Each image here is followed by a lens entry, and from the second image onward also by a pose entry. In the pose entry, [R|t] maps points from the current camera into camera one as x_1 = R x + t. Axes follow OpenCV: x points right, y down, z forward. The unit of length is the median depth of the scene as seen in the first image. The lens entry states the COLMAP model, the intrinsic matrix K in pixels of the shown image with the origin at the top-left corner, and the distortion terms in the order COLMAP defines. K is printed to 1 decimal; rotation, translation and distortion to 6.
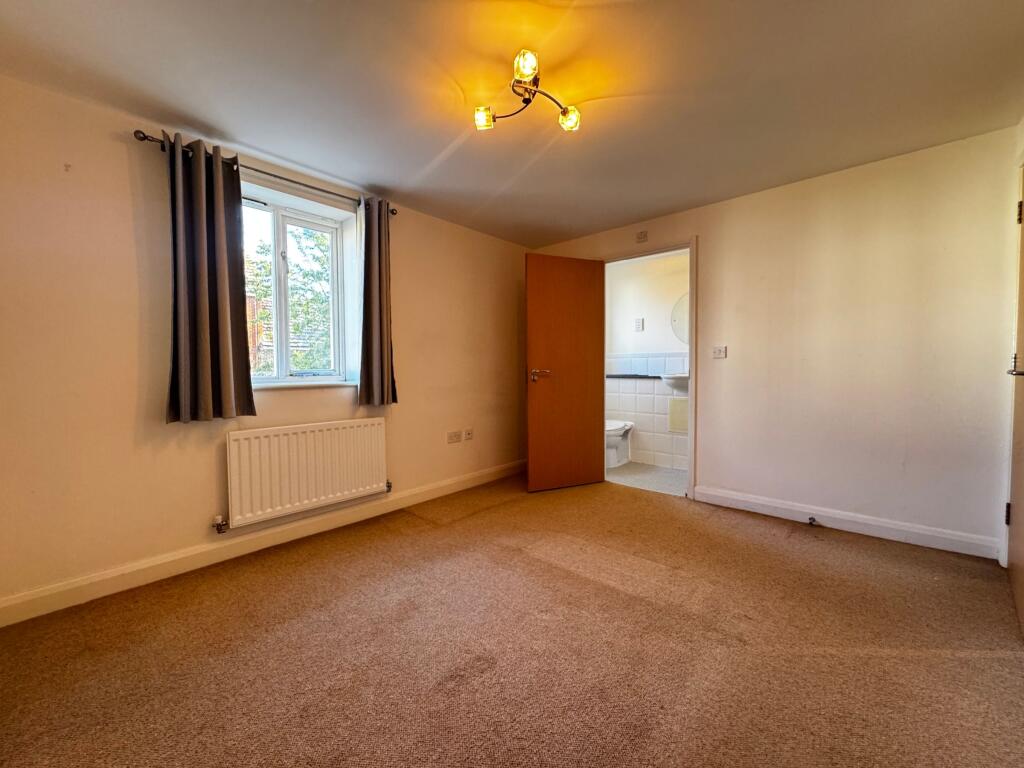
lens RADIAL K [[406.2, 0, 502.0], [0, 406.2, 384.6], [0, 0, 1]] dist [-0.003392, 0.000224]
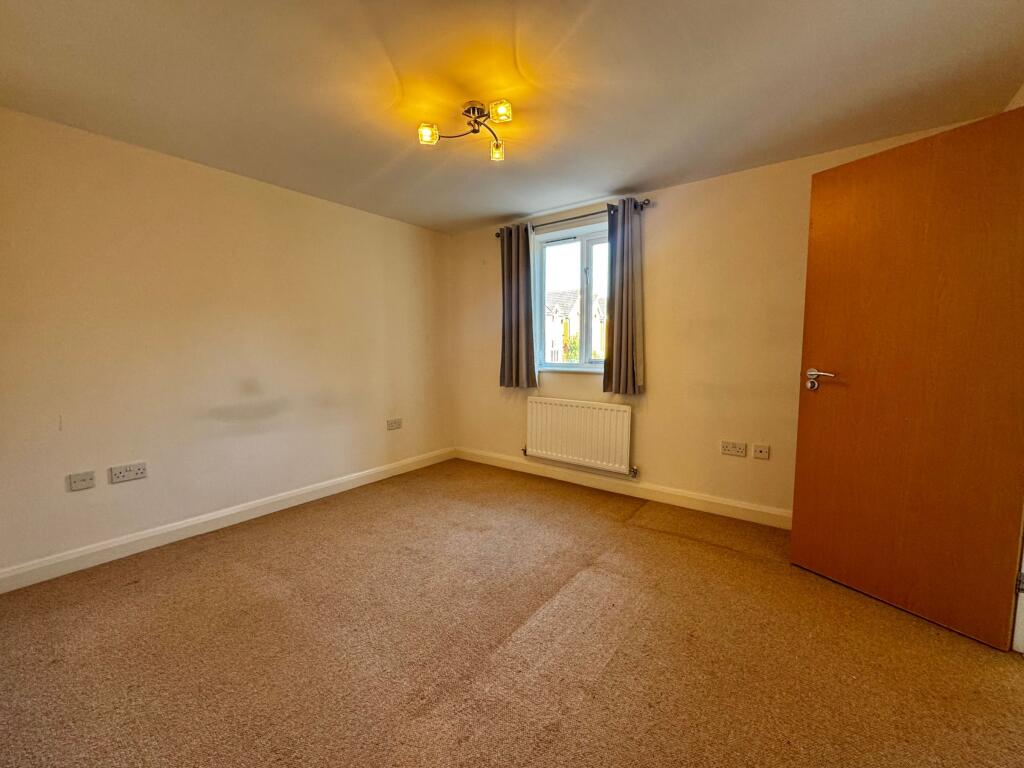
lens RADIAL K [[406.2, 0, 506.9], [0, 406.2, 379.8], [0, 0, 1]] dist [-0.003392, 0.000224]
pose [[0.116753, 0.086809, -0.989360, 0.762349], [-0.042149, 0.995708, 0.082392, -0.064566], [0.992266, 0.032081, 0.119911, 0.591337]]
